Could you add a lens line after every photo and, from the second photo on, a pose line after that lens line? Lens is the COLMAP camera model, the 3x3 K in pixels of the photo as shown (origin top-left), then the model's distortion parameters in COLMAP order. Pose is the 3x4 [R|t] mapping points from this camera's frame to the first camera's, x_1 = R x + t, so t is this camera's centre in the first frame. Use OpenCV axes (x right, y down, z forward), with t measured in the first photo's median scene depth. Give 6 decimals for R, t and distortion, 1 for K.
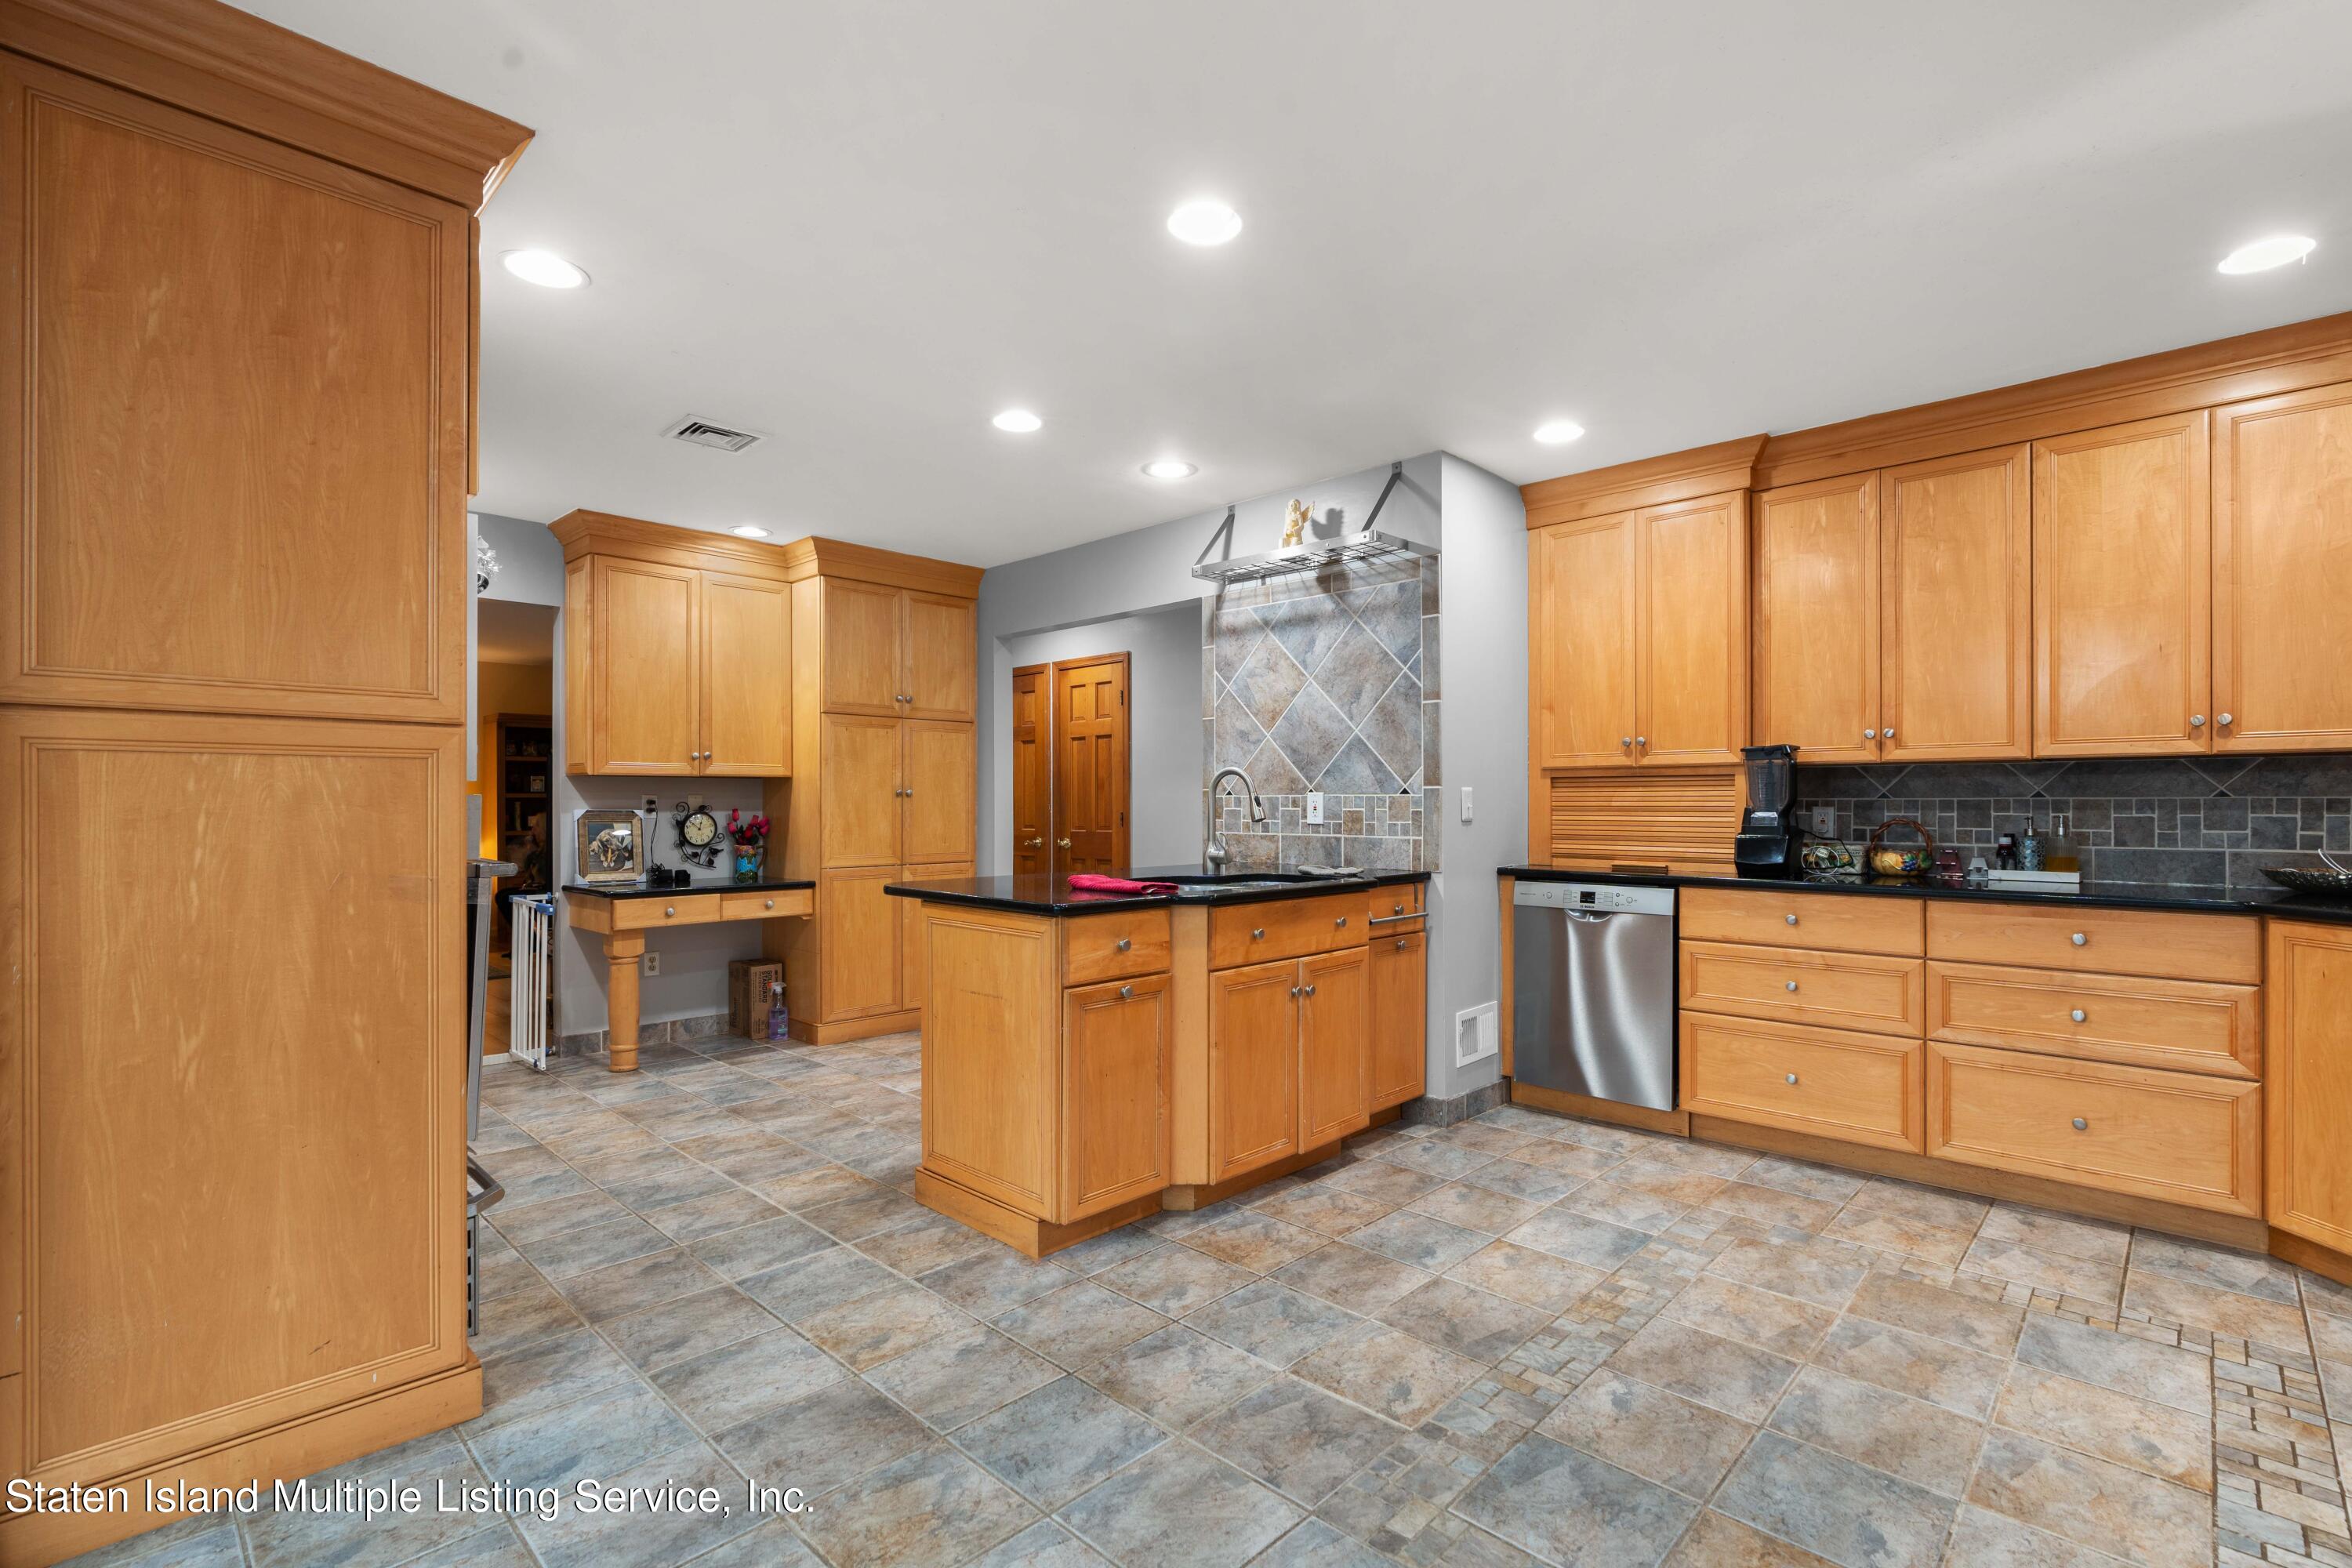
lens RADIAL K [[1059.5, 0, 1192.7], [0, 1059.5, 801.7], [0, 0, 1]] dist [-0.010824, 0.003897]
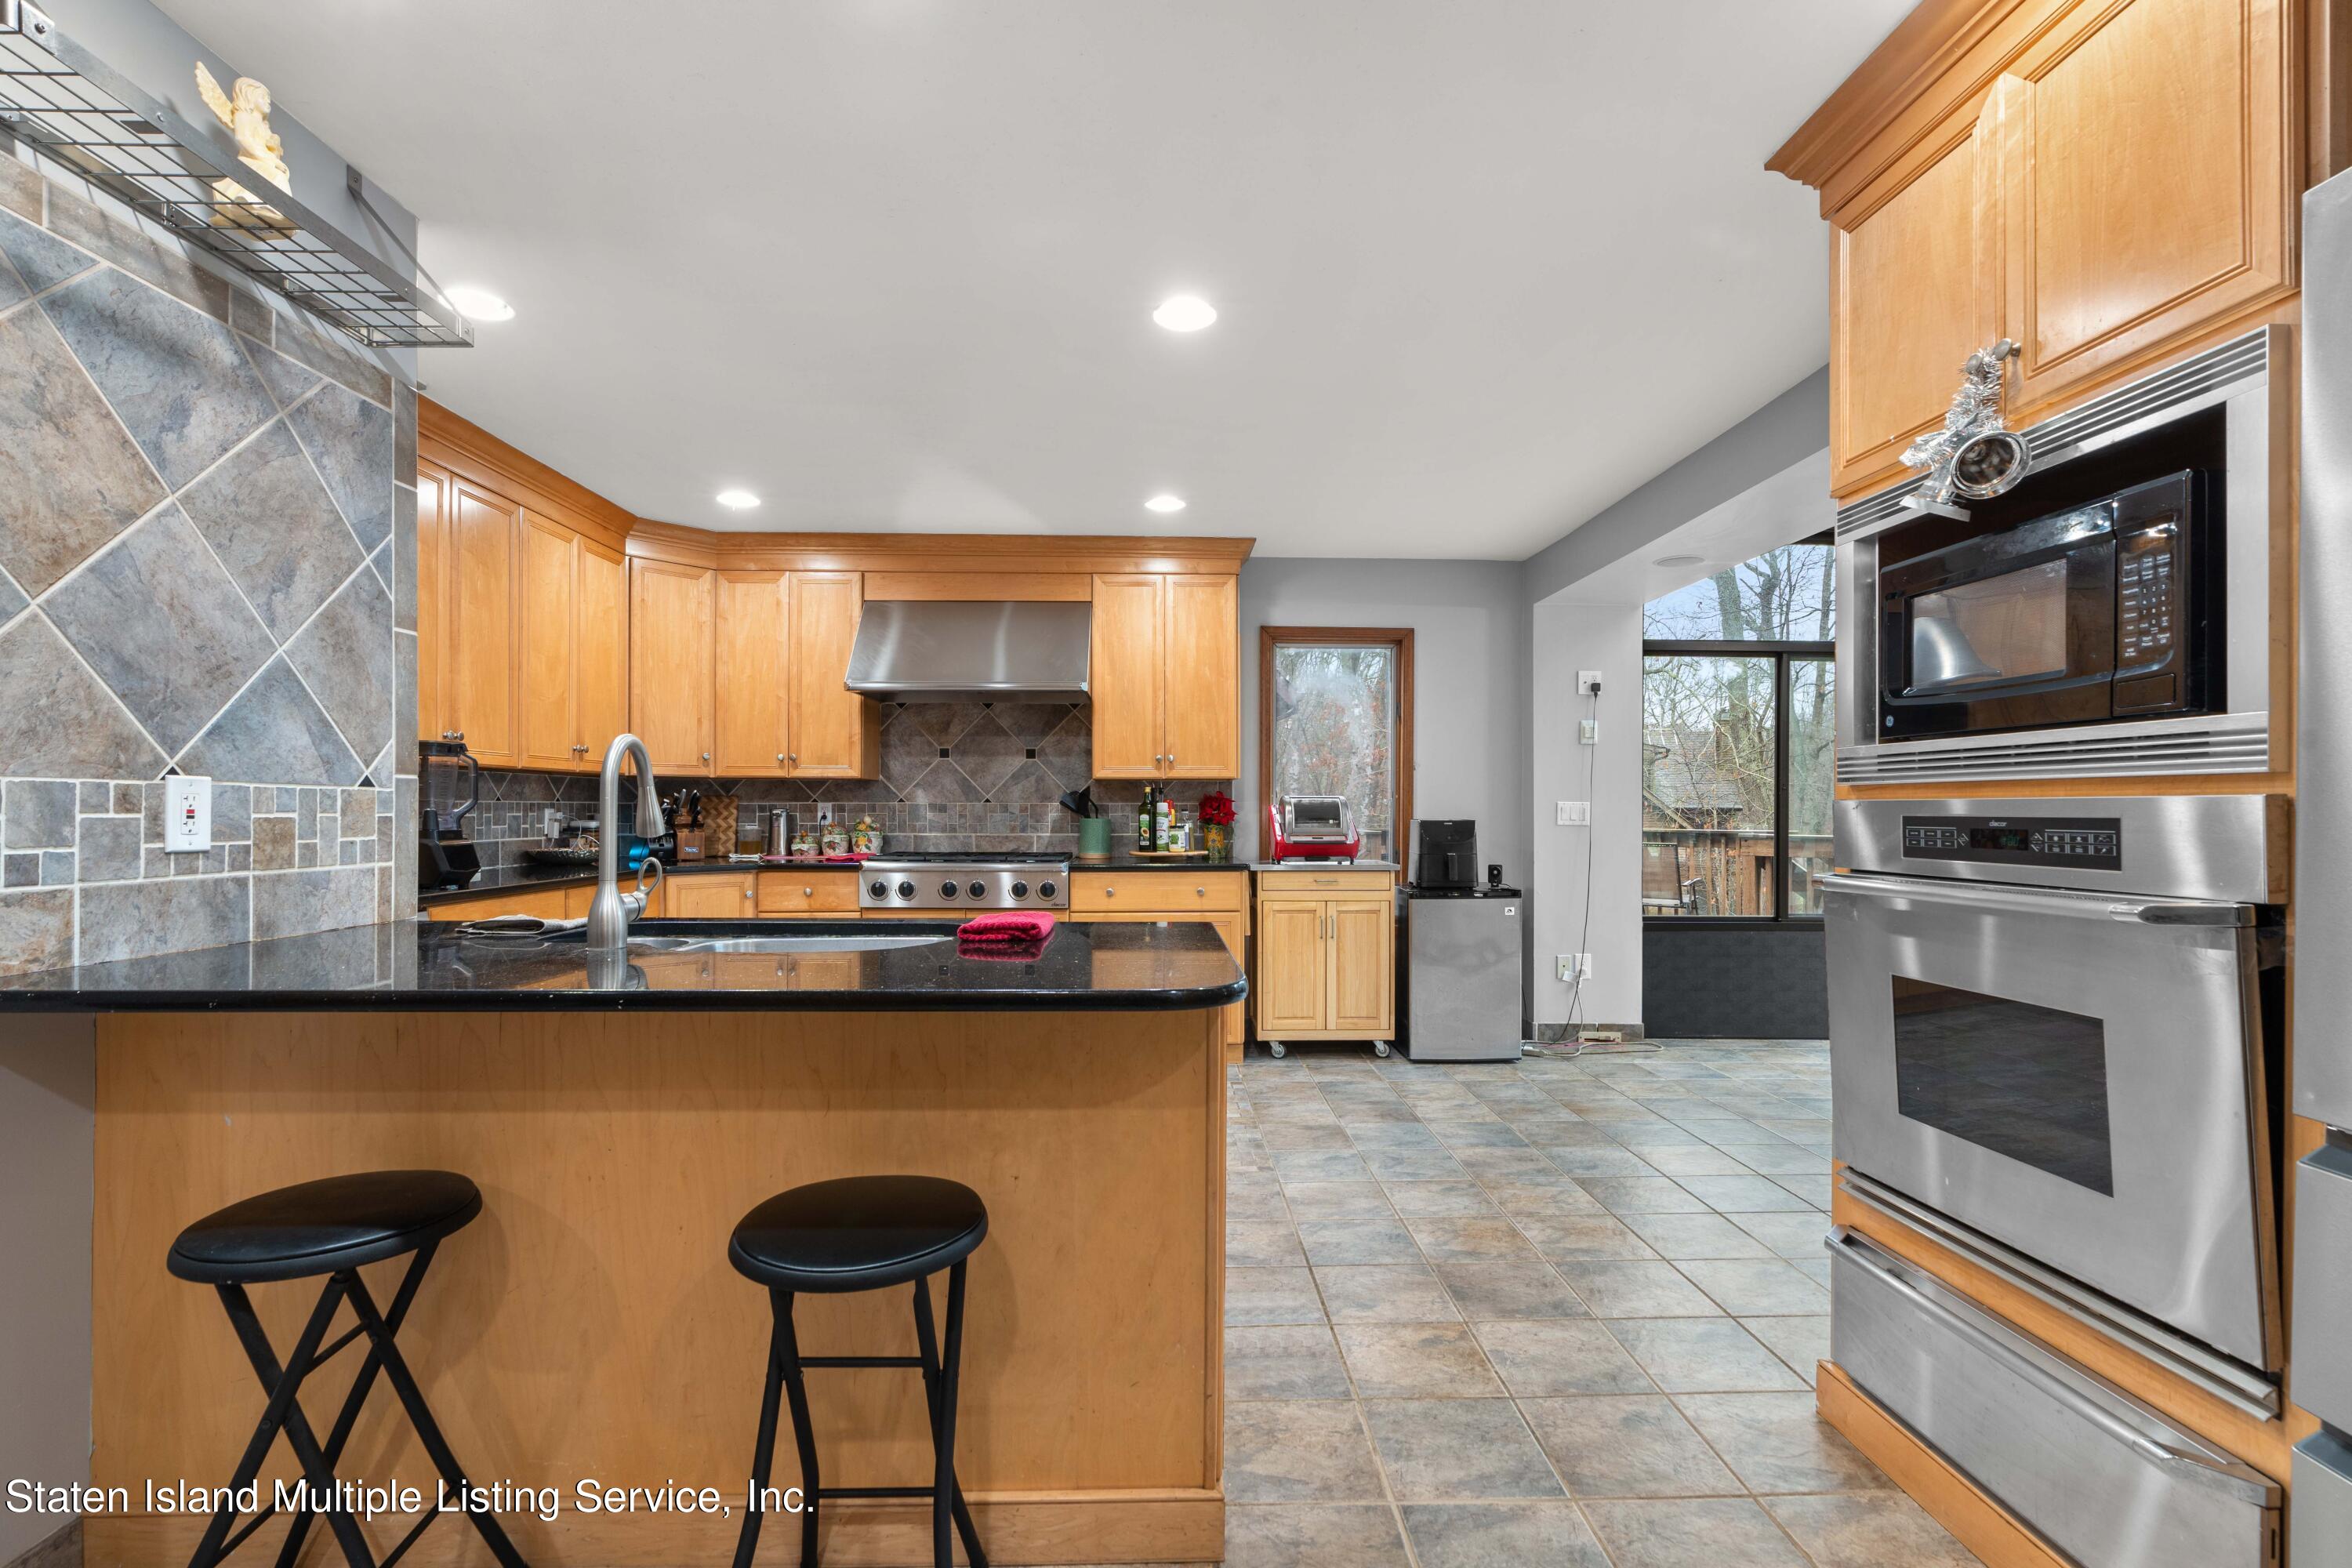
lens RADIAL K [[1059.5, 0, 1168.1], [0, 1059.5, 807.0], [0, 0, 1]] dist [-0.010824, 0.003897]
pose [[-0.701594, -0.000975, 0.712576, -0.542619], [-0.005007, 0.999981, -0.003562, 0.003591], [-0.712559, -0.006068, -0.701586, 1.222823]]
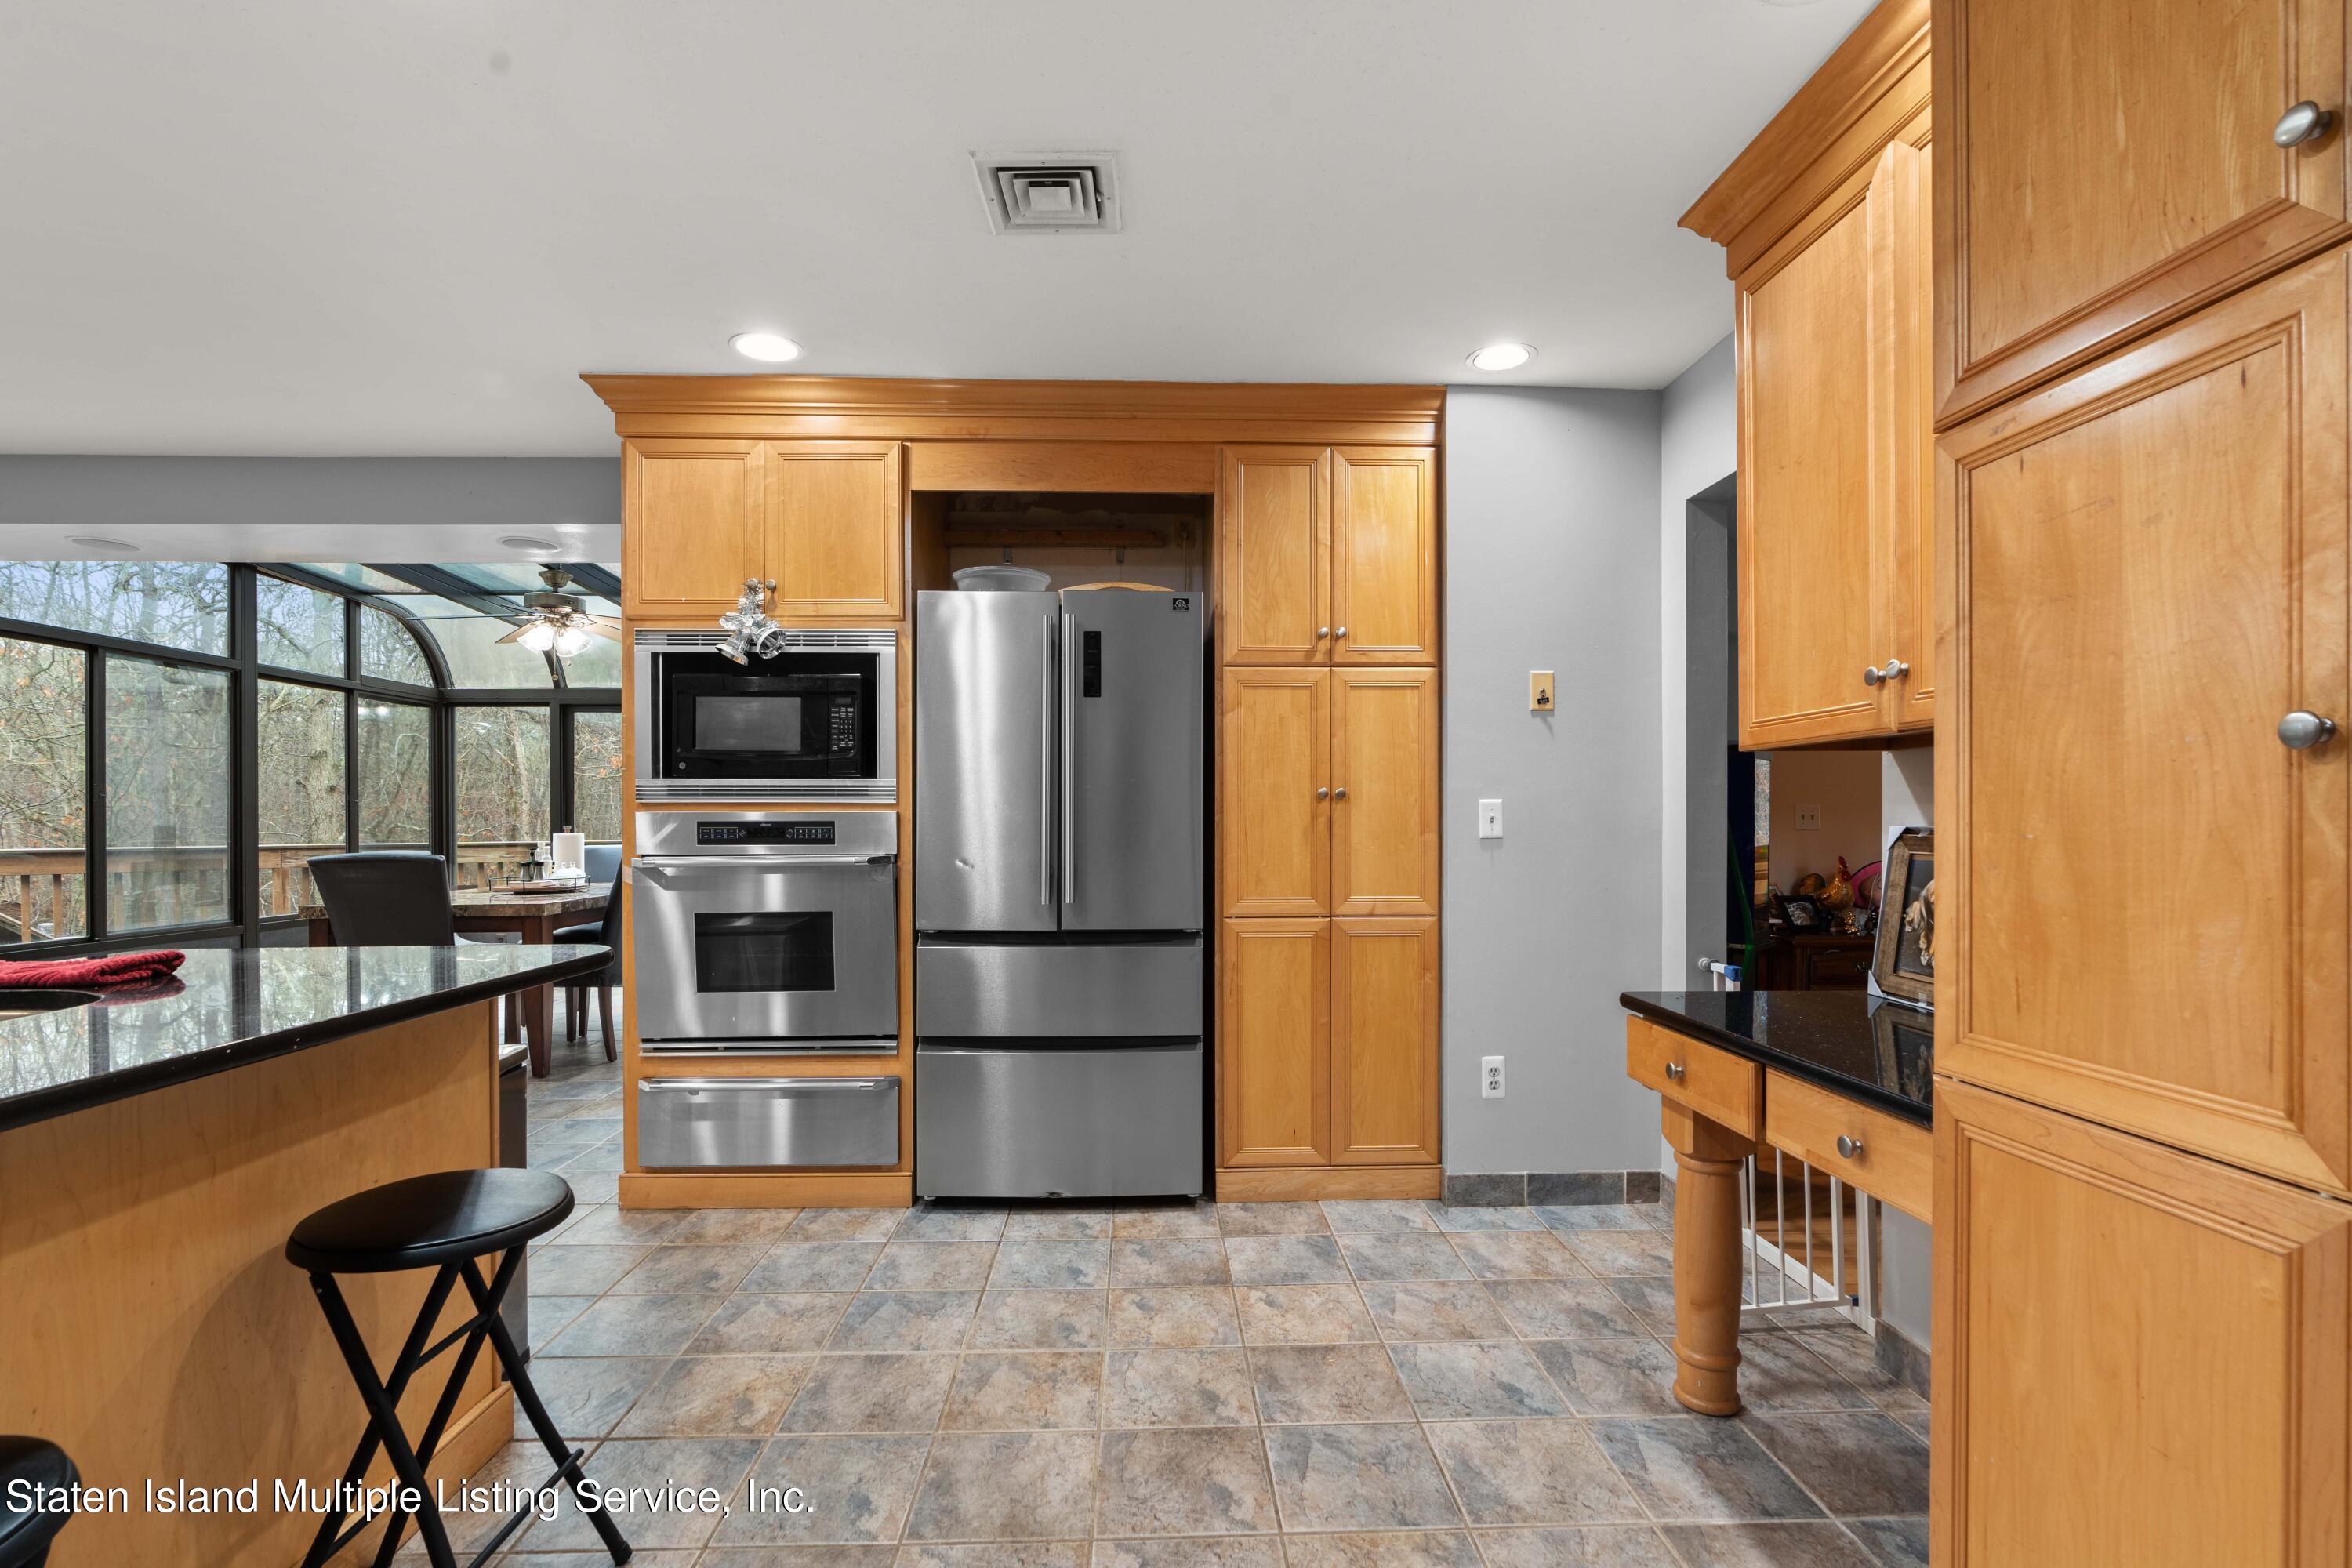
lens RADIAL K [[1059.5, 0, 1190.7], [0, 1059.5, 829.2], [0, 0, 1]] dist [-0.010824, 0.003897]
pose [[-0.695417, 0.005887, -0.718583, -0.080731], [0.002308, 0.999980, 0.005958, 0.006714], [0.718603, 0.002485, -0.695416, 1.528490]]
